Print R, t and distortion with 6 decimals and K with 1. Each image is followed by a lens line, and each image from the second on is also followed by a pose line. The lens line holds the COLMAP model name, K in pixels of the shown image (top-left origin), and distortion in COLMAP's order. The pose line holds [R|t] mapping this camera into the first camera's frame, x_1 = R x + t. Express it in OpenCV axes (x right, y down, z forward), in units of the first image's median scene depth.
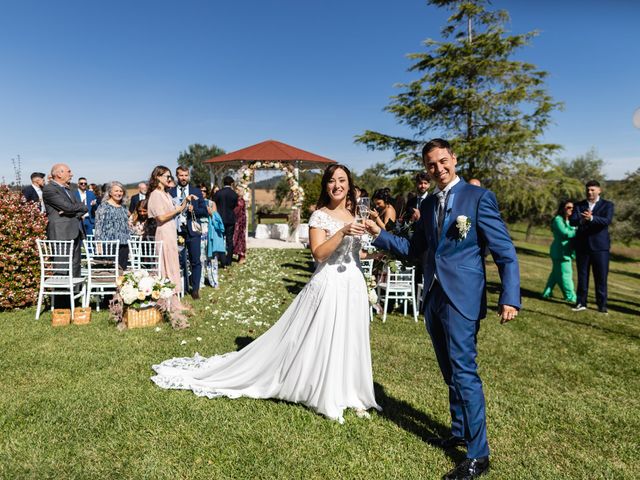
lens RADIAL K [[451.5, 0, 320.2], [0, 451.5, 222.8], [0, 0, 1]] dist [0.027903, 0.000013]
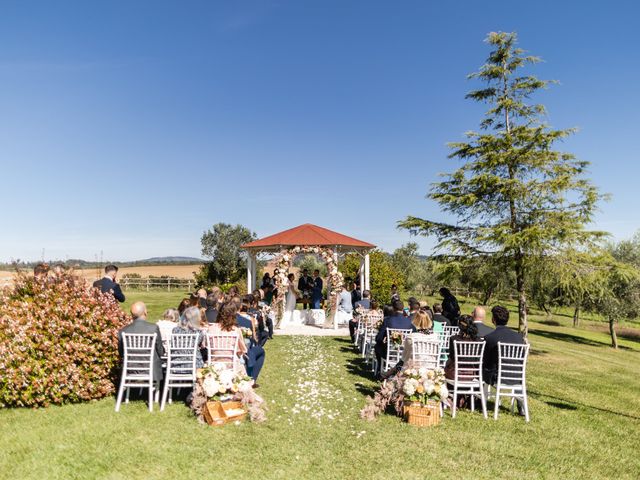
lens RADIAL K [[489.6, 0, 319.0], [0, 489.6, 224.6], [0, 0, 1]] dist [0.023936, -0.003557]
pose [[0.999420, -0.002618, -0.033953, -0.111870], [-0.002717, 0.987731, -0.156143, -0.030937], [0.033946, 0.156144, 0.987151, -0.144236]]
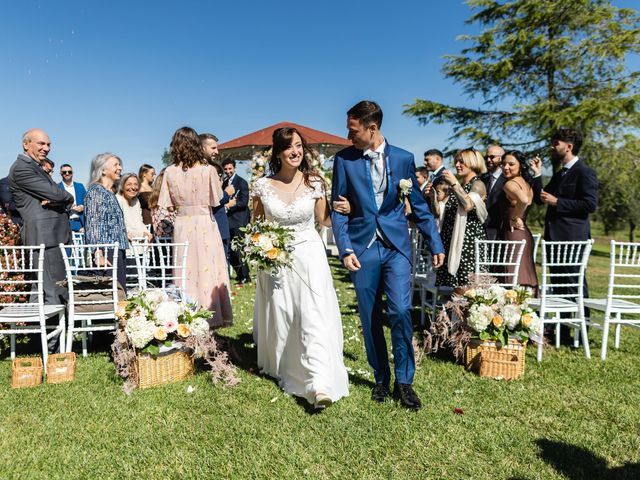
lens RADIAL K [[489.6, 0, 319.0], [0, 489.6, 224.6], [0, 0, 1]] dist [0.023936, -0.003557]
pose [[0.999473, -0.027305, 0.017560, -0.163582], [0.027478, 0.999575, -0.009718, 0.025146], [-0.017287, 0.010195, 0.999799, 0.294446]]
